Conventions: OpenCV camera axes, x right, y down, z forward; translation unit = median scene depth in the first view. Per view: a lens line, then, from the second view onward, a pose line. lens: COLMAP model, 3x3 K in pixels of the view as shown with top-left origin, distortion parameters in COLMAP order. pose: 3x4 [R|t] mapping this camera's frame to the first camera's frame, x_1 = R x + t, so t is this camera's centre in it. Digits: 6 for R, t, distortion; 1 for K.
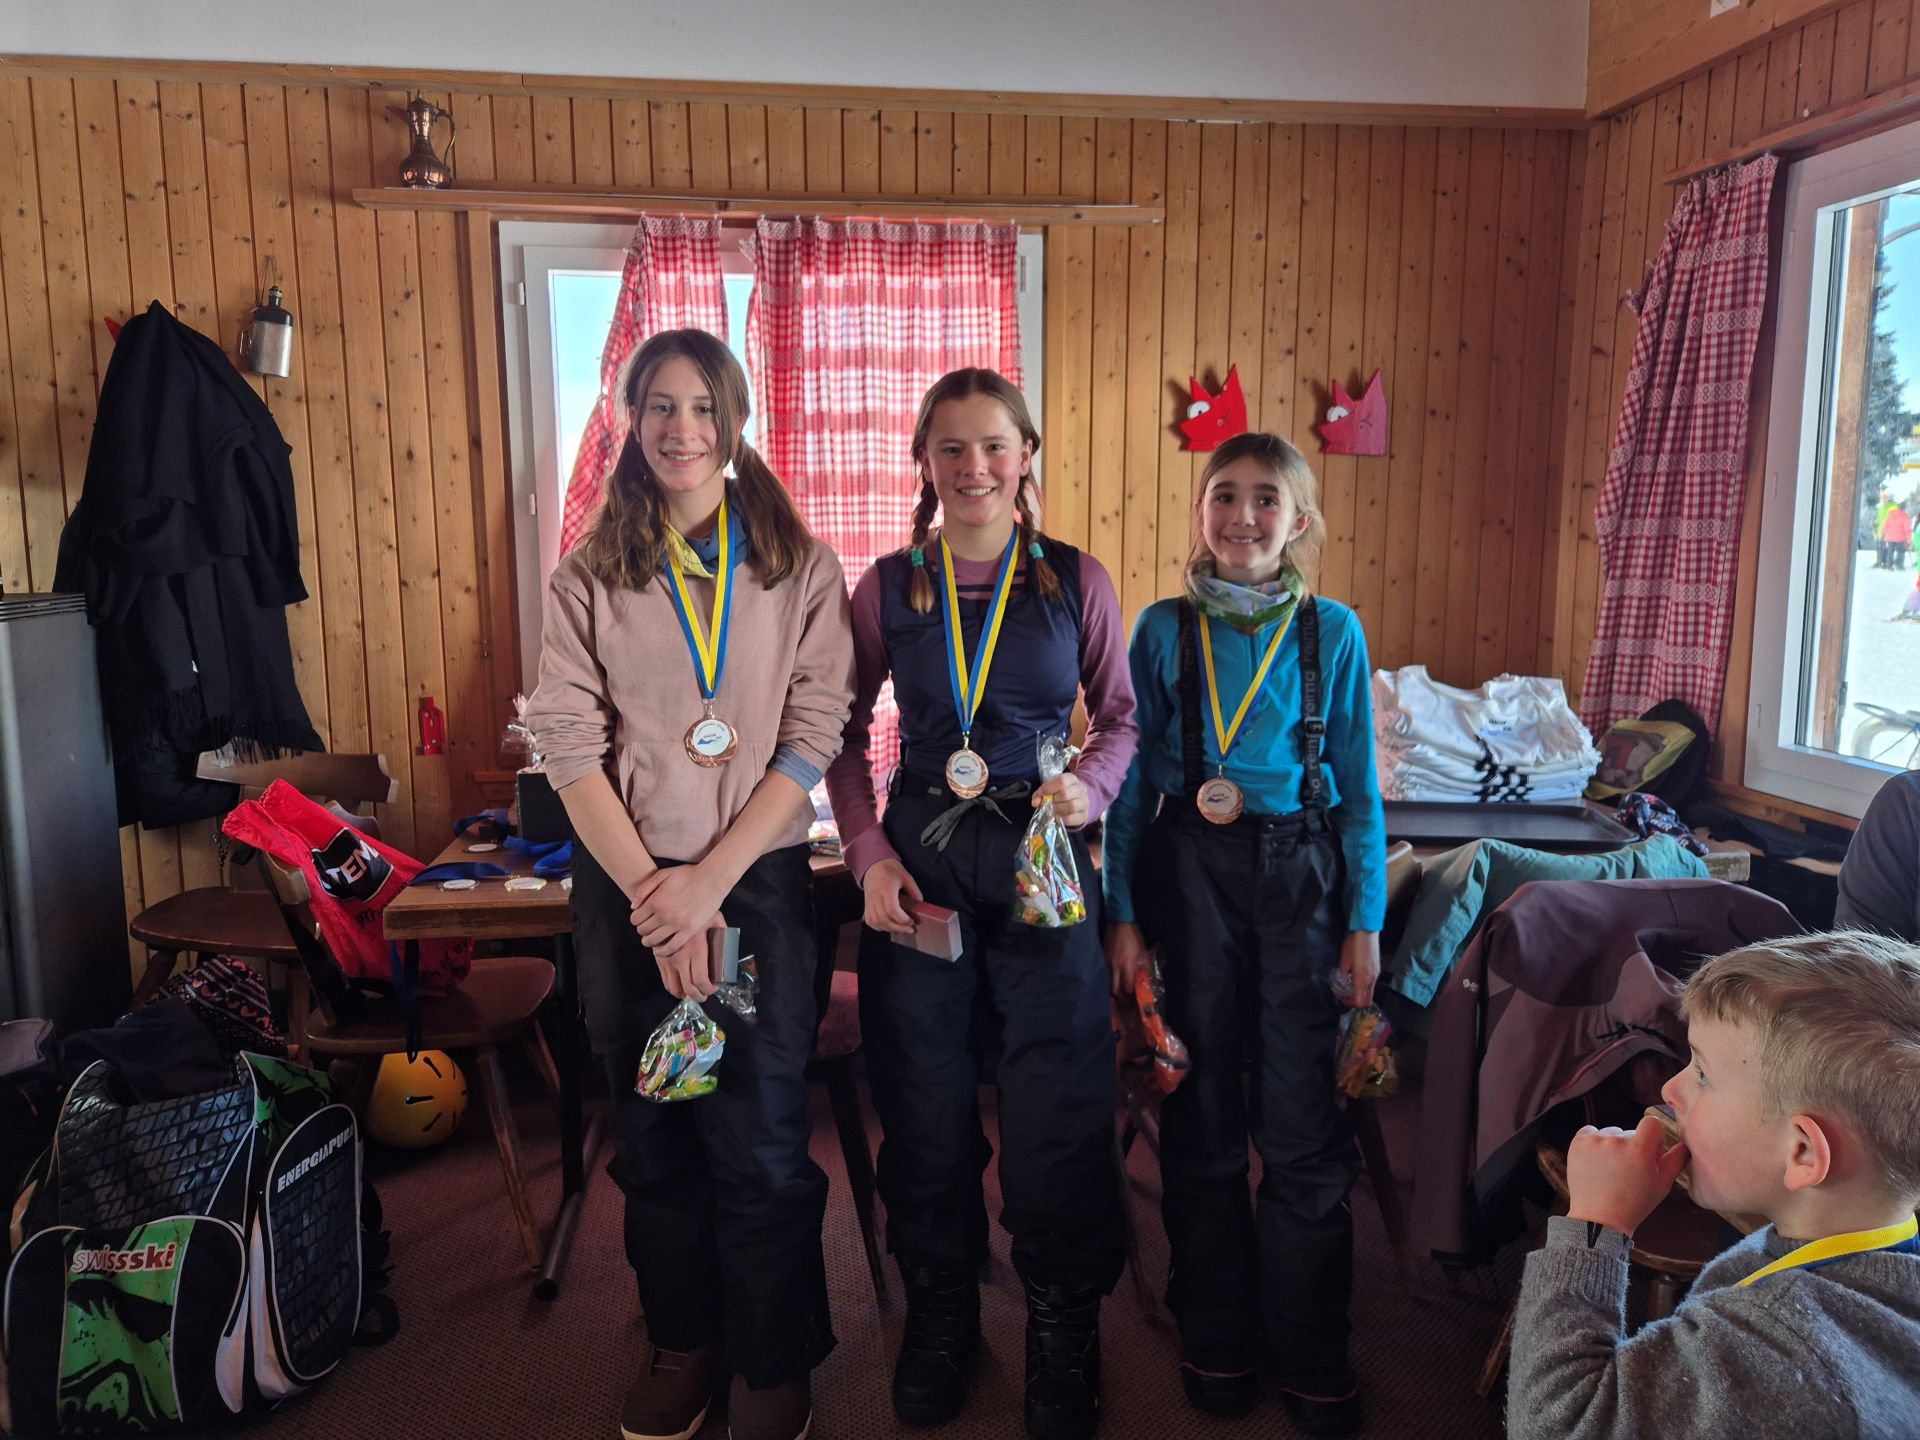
lens RADIAL K [[1295.1, 0, 951.5], [0, 1295.1, 693.7], [0, 0, 1]] dist [0.068678, -0.061792]
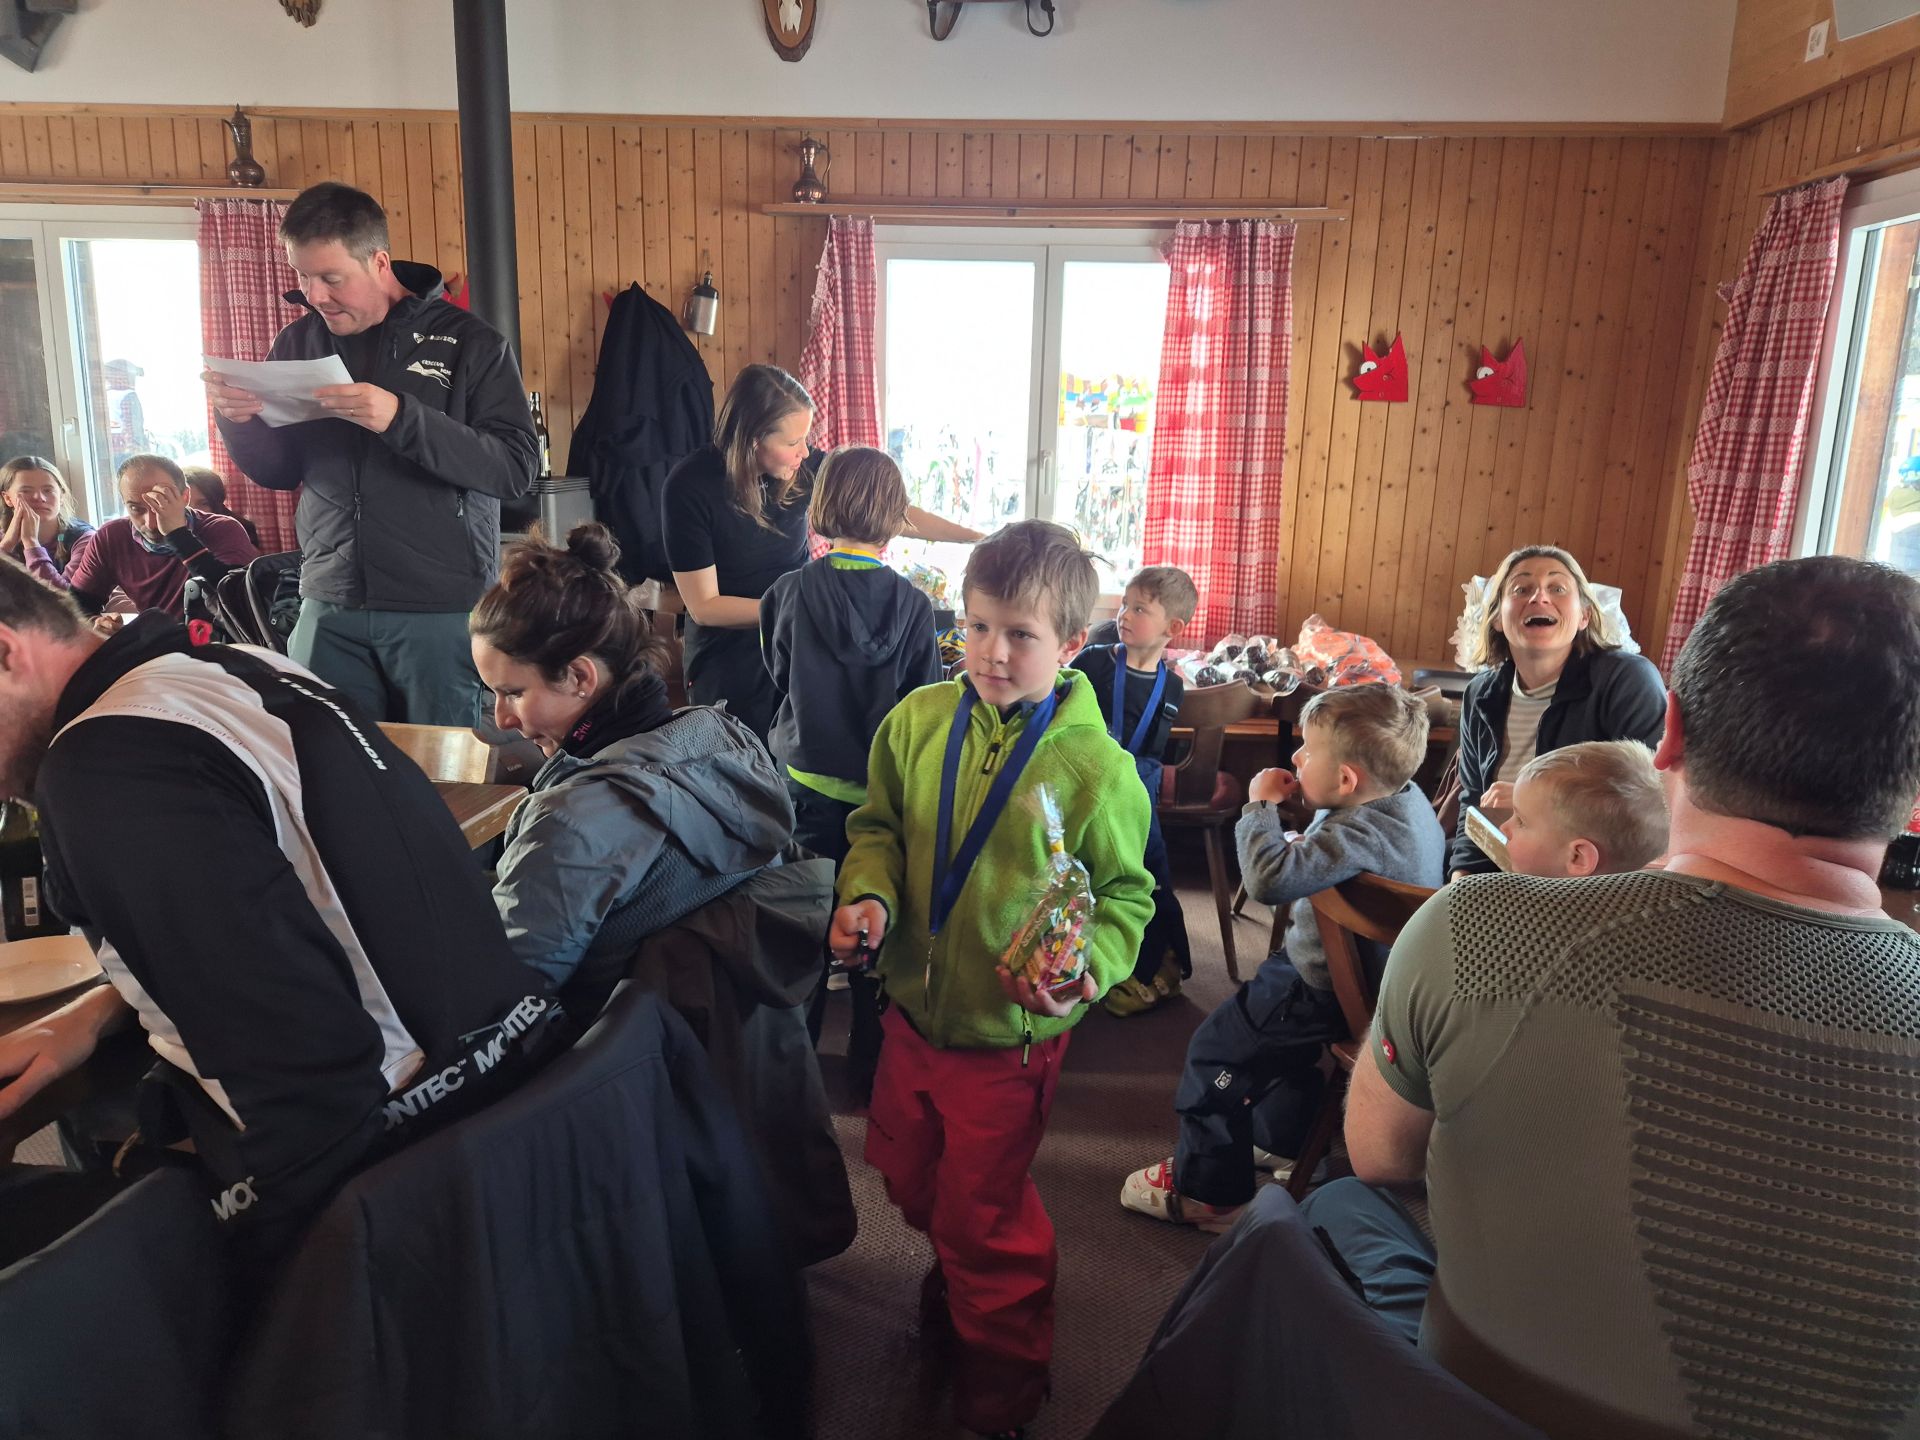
lens RADIAL K [[1279.8, 0, 964.1], [0, 1279.8, 699.7], [0, 0, 1]] dist [0.076721, -0.069656]
pose [[0.978048, 0.075830, -0.194095, 0.078386], [-0.060575, 0.994676, 0.083367, 0.027149], [0.199383, -0.069780, 0.977434, -0.372510]]
